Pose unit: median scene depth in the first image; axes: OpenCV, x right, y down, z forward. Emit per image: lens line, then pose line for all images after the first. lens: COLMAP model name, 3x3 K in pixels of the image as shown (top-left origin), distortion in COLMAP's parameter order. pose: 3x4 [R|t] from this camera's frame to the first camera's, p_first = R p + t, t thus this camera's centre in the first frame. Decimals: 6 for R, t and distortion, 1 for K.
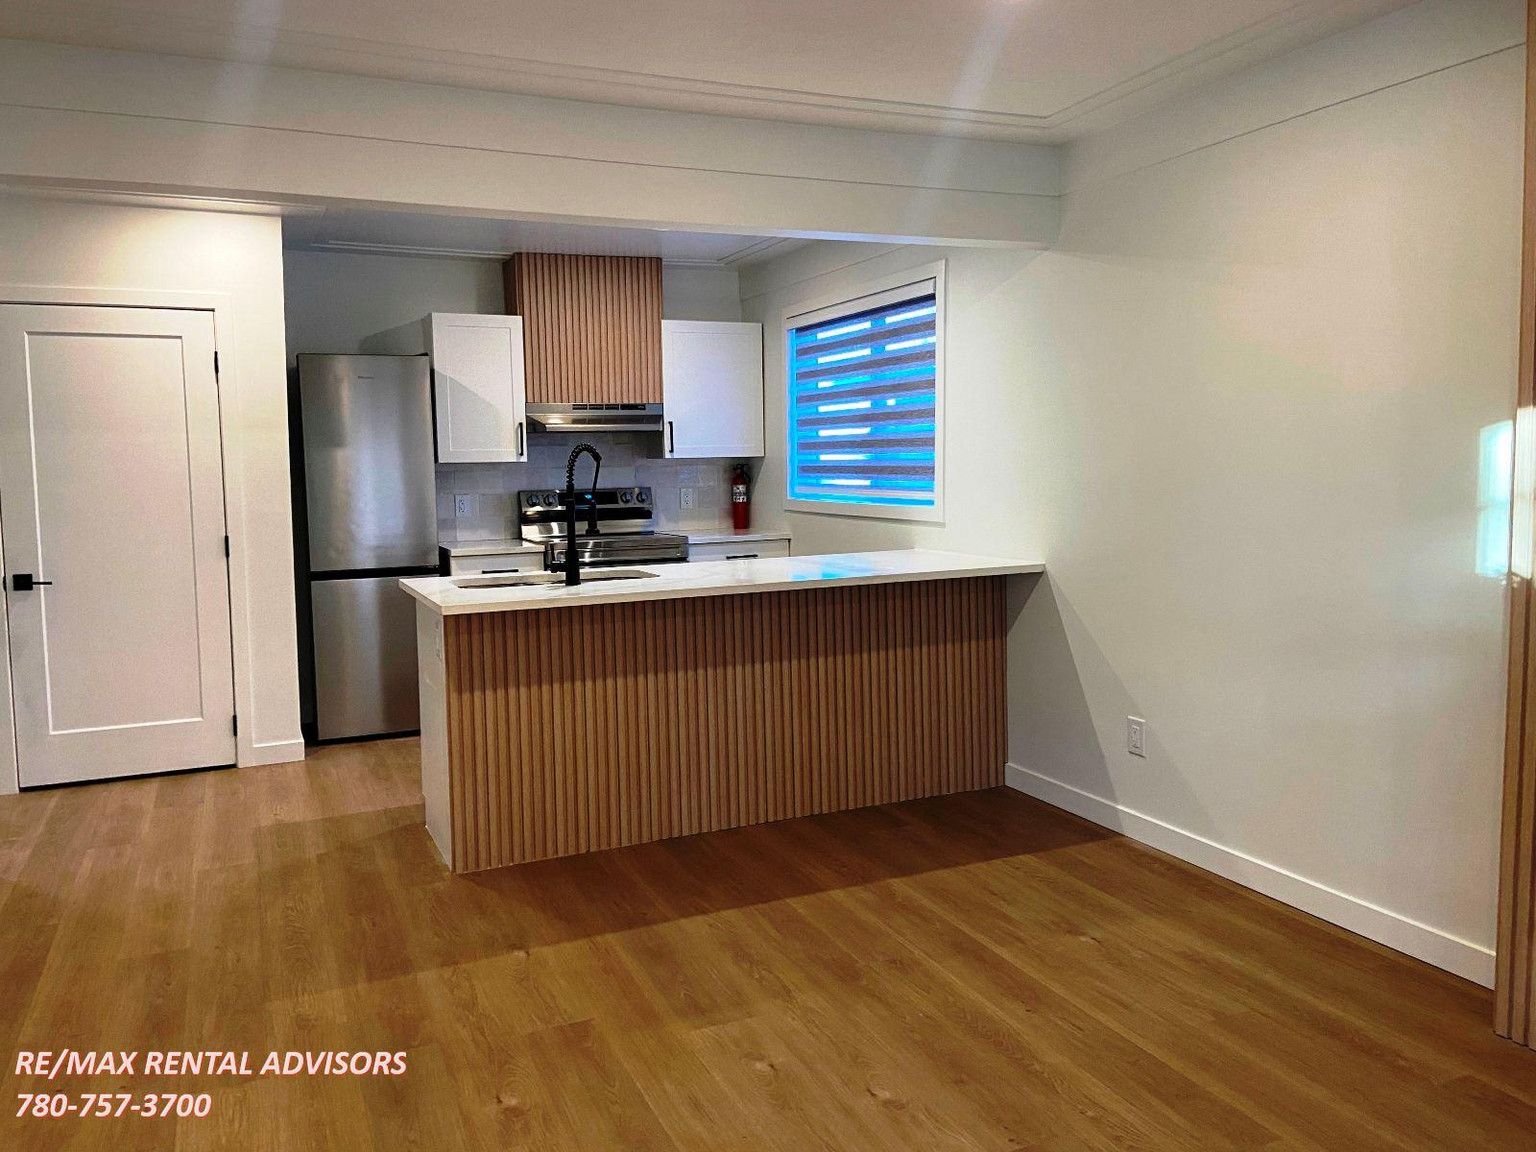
lens RADIAL K [[1155.0, 0, 746.0], [0, 1155.0, 548.5], [0, 0, 1]] dist [0.093239, -0.099638]
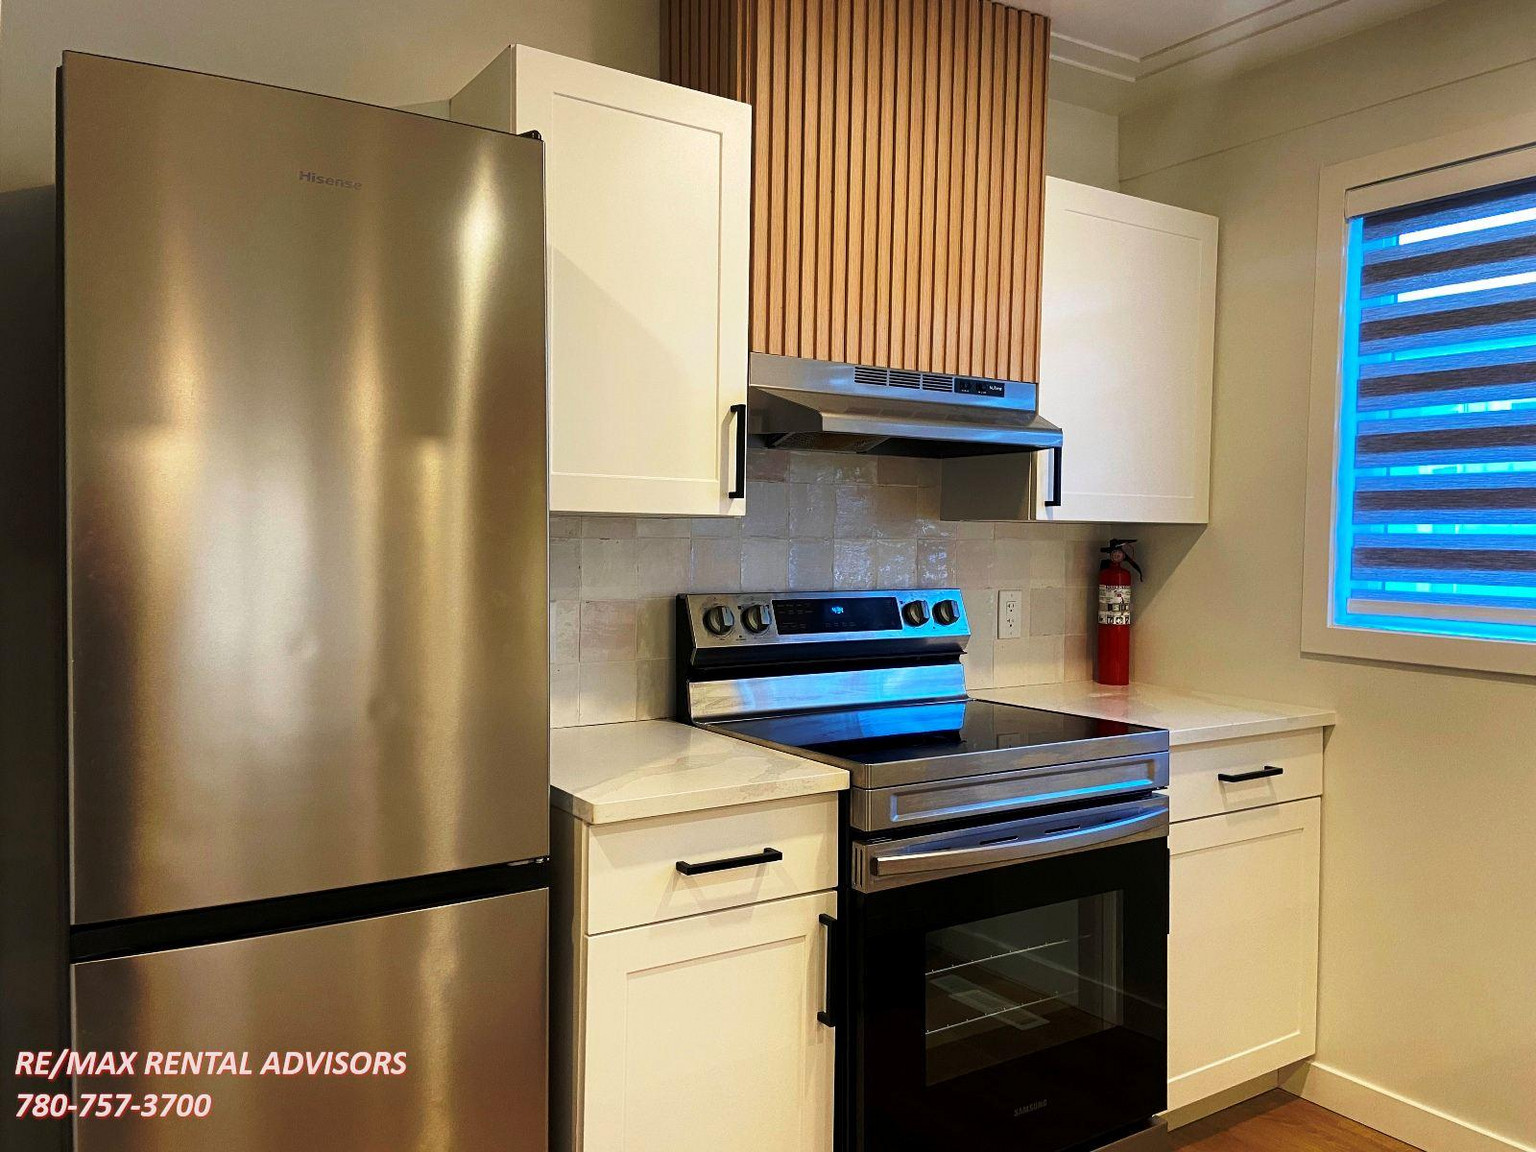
lens RADIAL K [[1237.2, 0, 764.0], [0, 1237.2, 575.3], [0, 0, 1]] dist [0.058767, -0.005924]
pose [[0.981905, 0.026484, 0.187512, -0.331919], [-0.018204, 0.998787, -0.045745, -0.051095], [-0.188496, 0.041503, 0.981197, 0.815814]]
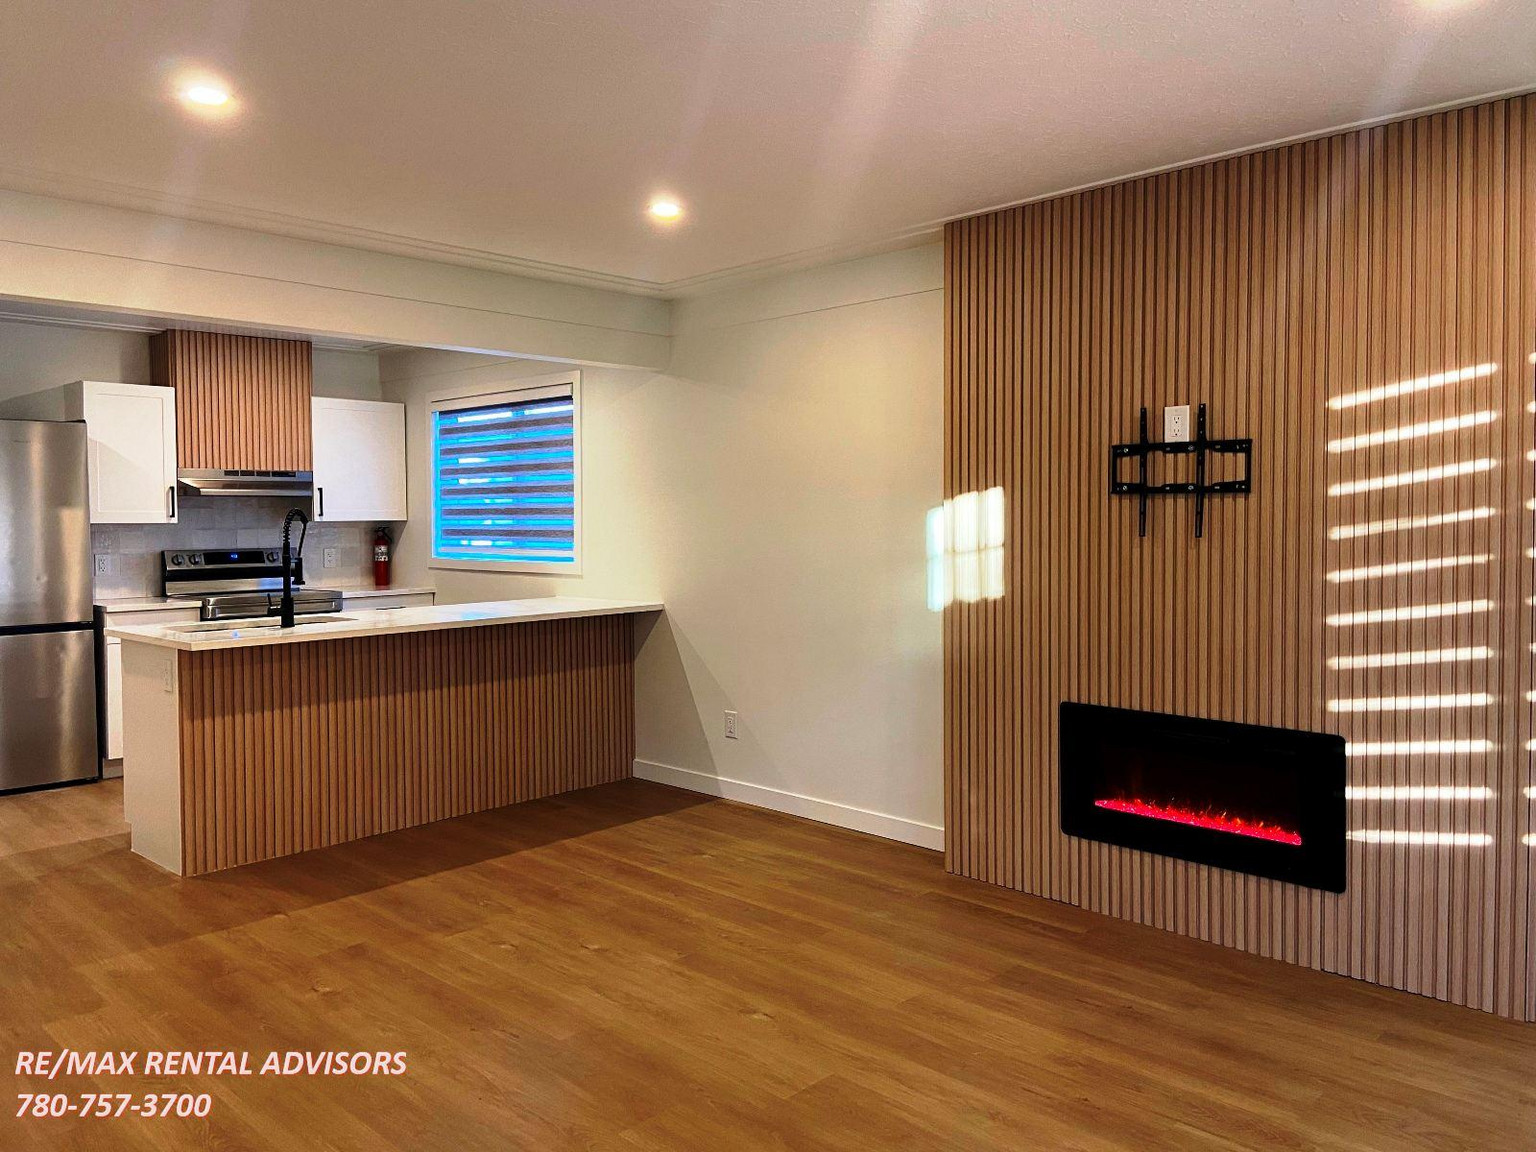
lens RADIAL K [[1155.0, 0, 781.2], [0, 1155.0, 556.9], [0, 0, 1]] dist [0.093239, -0.099638]
pose [[0.919785, -0.001118, 0.392421, -0.134226], [0.020657, 0.998747, -0.045573, 0.021537], [-0.391878, 0.050024, 0.918656, -0.266414]]
